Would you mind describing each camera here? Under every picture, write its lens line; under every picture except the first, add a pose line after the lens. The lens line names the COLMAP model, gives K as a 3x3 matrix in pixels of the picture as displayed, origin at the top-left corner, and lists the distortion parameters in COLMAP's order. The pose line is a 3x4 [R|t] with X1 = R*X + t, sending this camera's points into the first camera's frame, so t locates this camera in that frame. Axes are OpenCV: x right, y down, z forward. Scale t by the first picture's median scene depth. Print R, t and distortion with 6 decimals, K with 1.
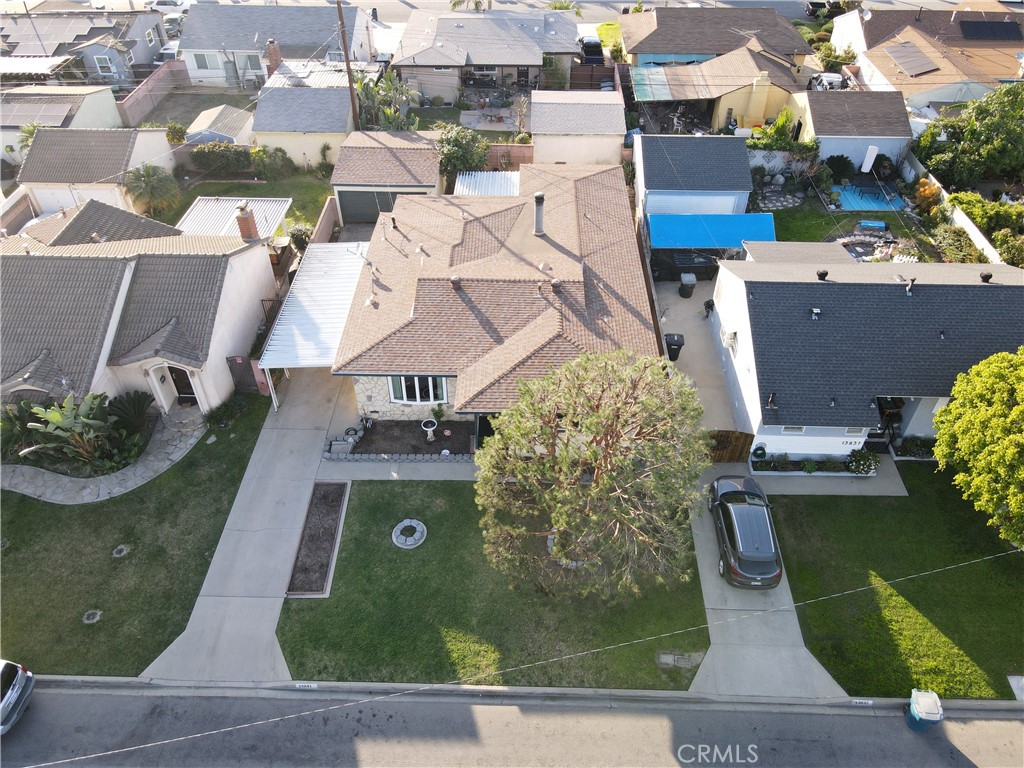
lens RADIAL K [[752.2, 0, 510.6], [0, 752.2, 380.0], [0, 0, 1]] dist [0.008945, 0.011241]
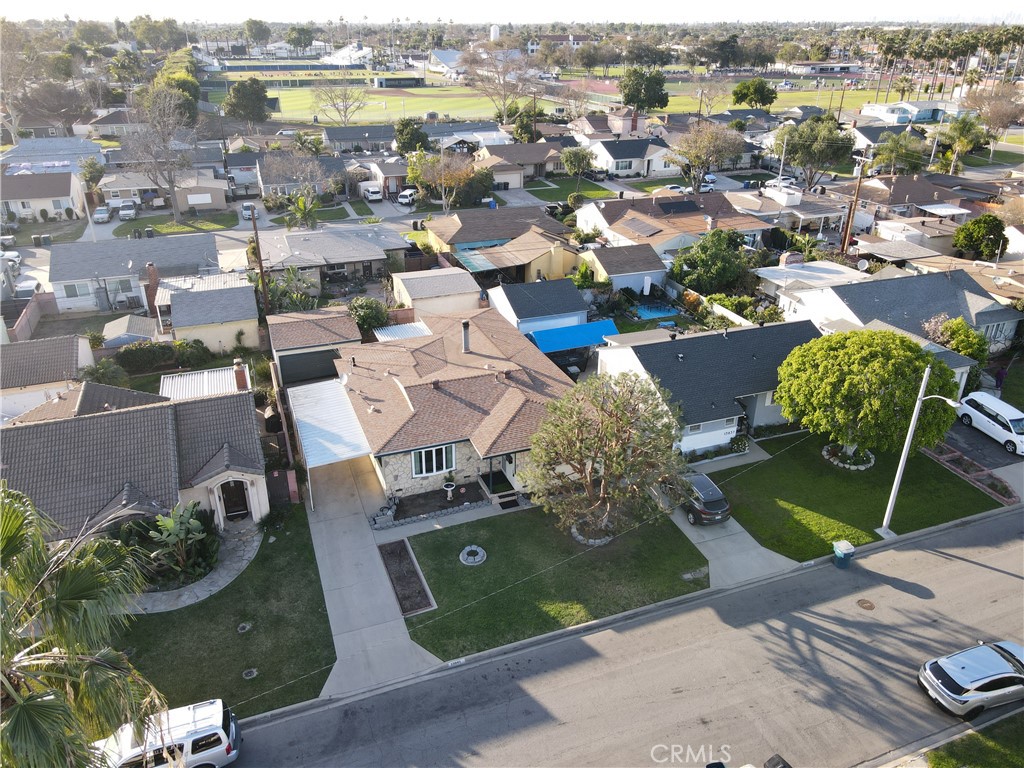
lens RADIAL K [[752.2, 0, 509.8], [0, 752.2, 382.1], [0, 0, 1]] dist [0.008945, 0.011241]
pose [[0.924630, -0.160591, 0.345354, -0.421398], [0.250735, 0.939208, -0.234566, 0.217068], [-0.286690, 0.303479, 0.908686, -0.242435]]
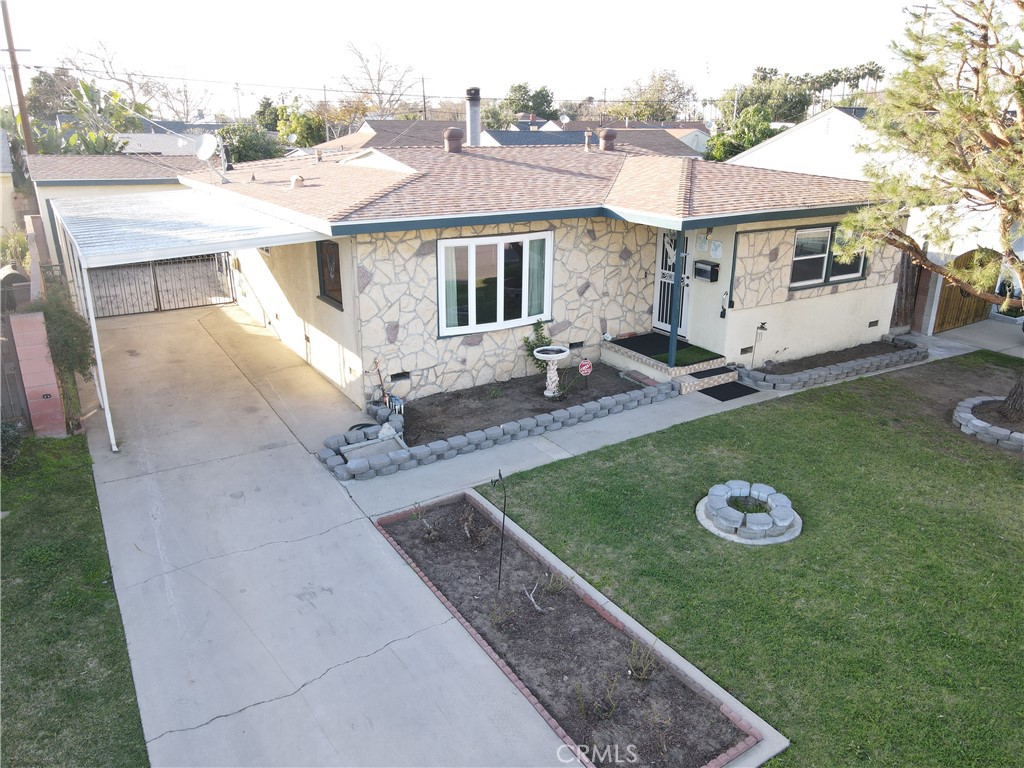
lens RADIAL K [[752.2, 0, 509.8], [0, 752.2, 380.3], [0, 0, 1]] dist [0.008945, 0.011241]
pose [[0.833851, -0.174708, 0.523613, -0.352033], [0.366757, 0.884287, -0.289009, 0.187129], [-0.412532, 0.433029, 0.801439, 0.665376]]
